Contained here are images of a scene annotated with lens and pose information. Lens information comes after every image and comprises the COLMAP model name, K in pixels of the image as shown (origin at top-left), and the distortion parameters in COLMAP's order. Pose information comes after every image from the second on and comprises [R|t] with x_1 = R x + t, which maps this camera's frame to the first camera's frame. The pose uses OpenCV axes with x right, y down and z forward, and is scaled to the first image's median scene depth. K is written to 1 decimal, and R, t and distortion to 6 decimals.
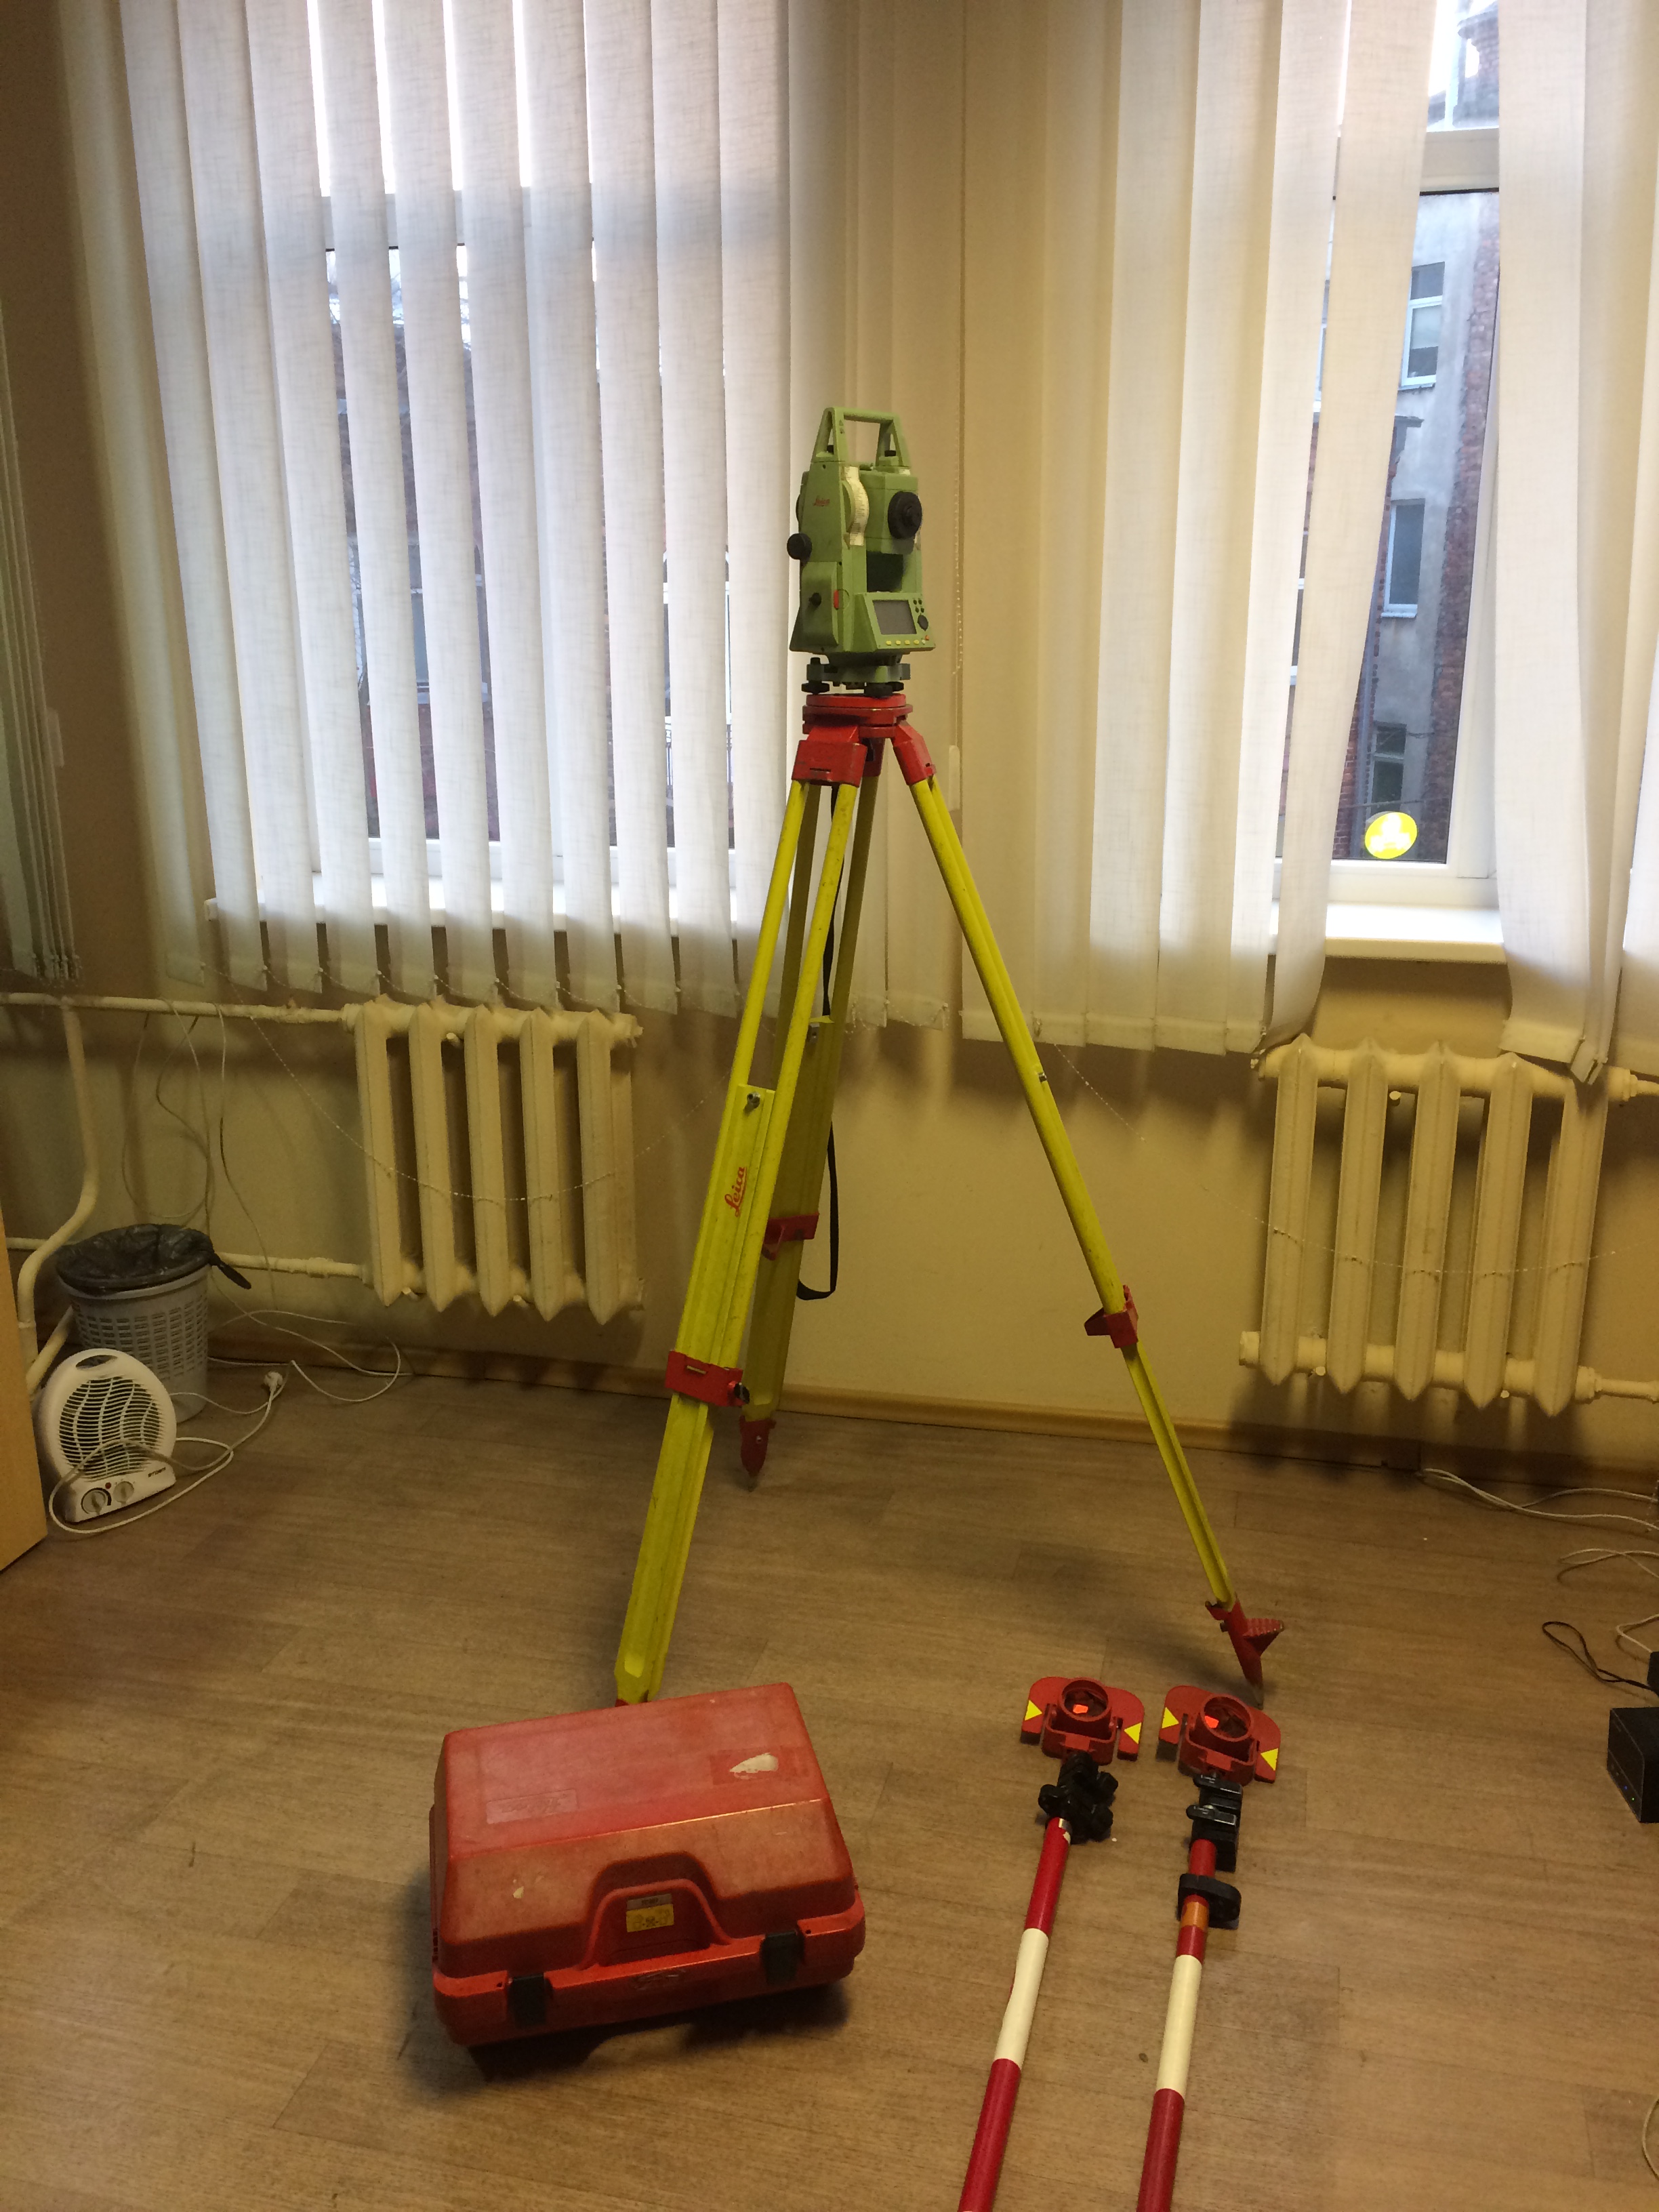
lens RADIAL K [[1855.7, 0, 829.5], [0, 1855.7, 1106.0], [0, 0, 1]] dist [0.092624, -0.136103]
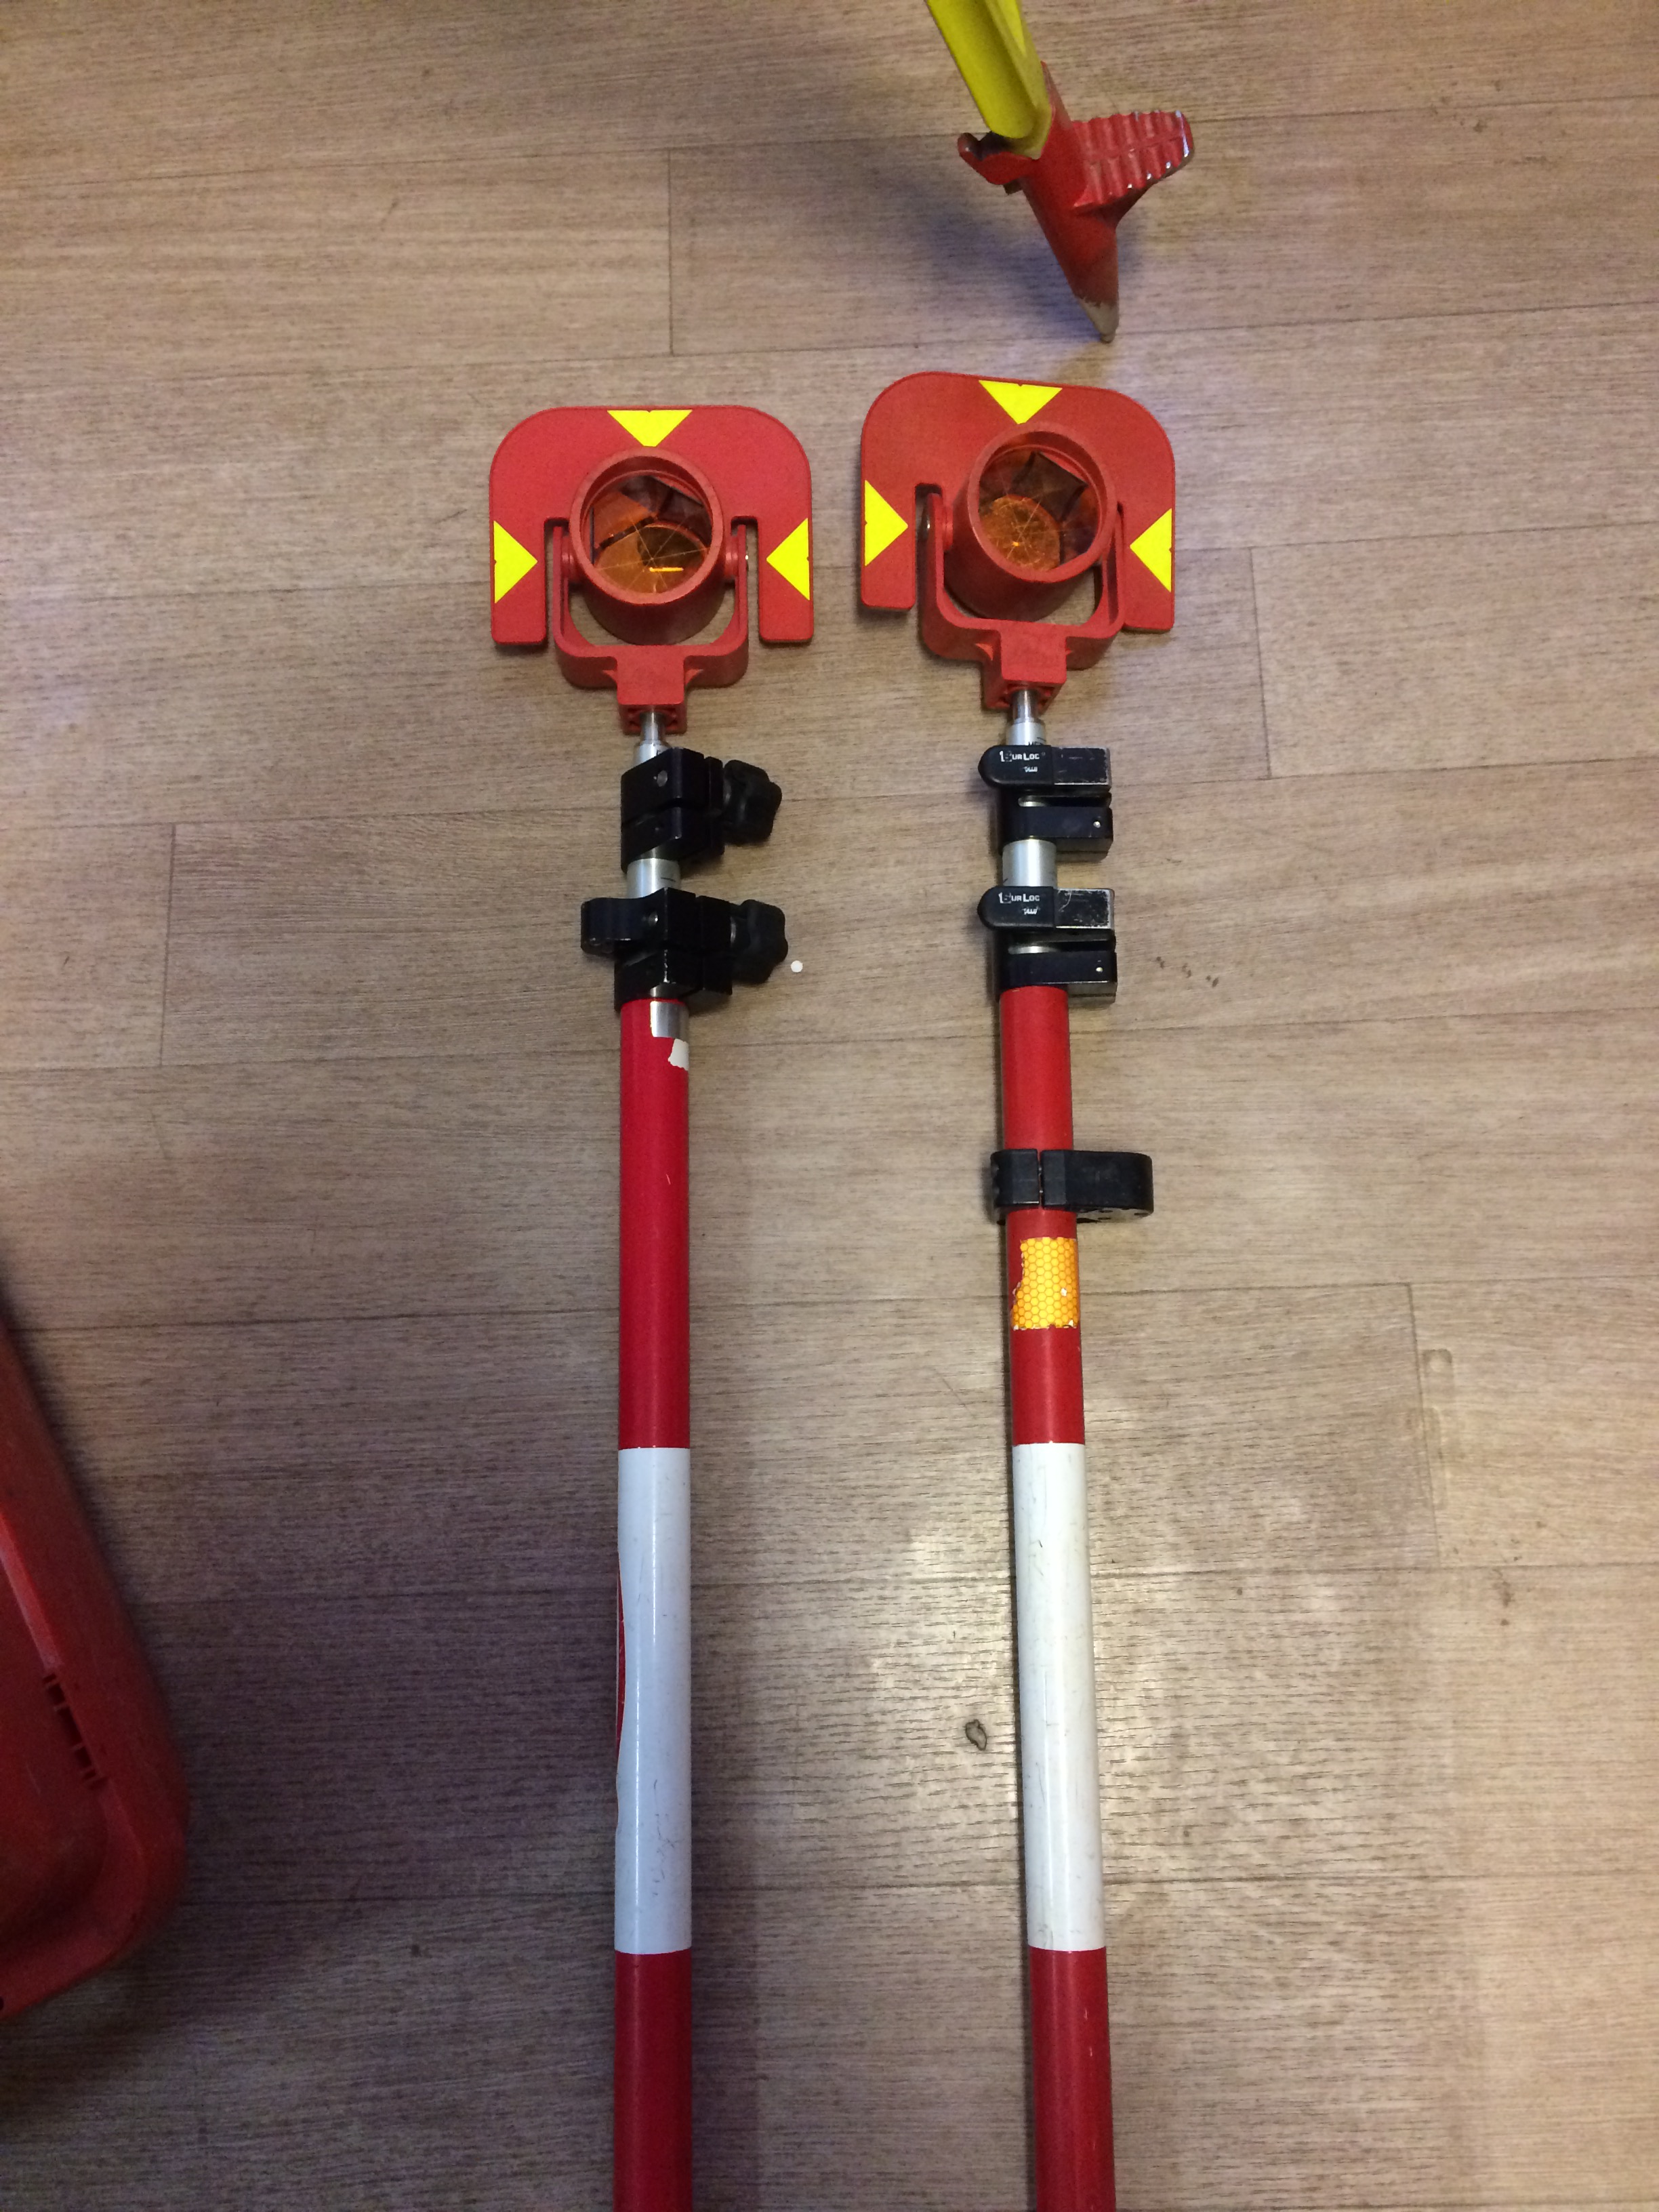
lens RADIAL K [[1855.7, 0, 829.5], [0, 1855.7, 1106.0], [0, 0, 1]] dist [0.092624, -0.136103]
pose [[0.959768, -0.277778, 0.041050, 0.136825], [0.105547, 0.492359, 0.863969, 0.081158], [-0.260203, -0.824877, 0.501869, 0.798663]]
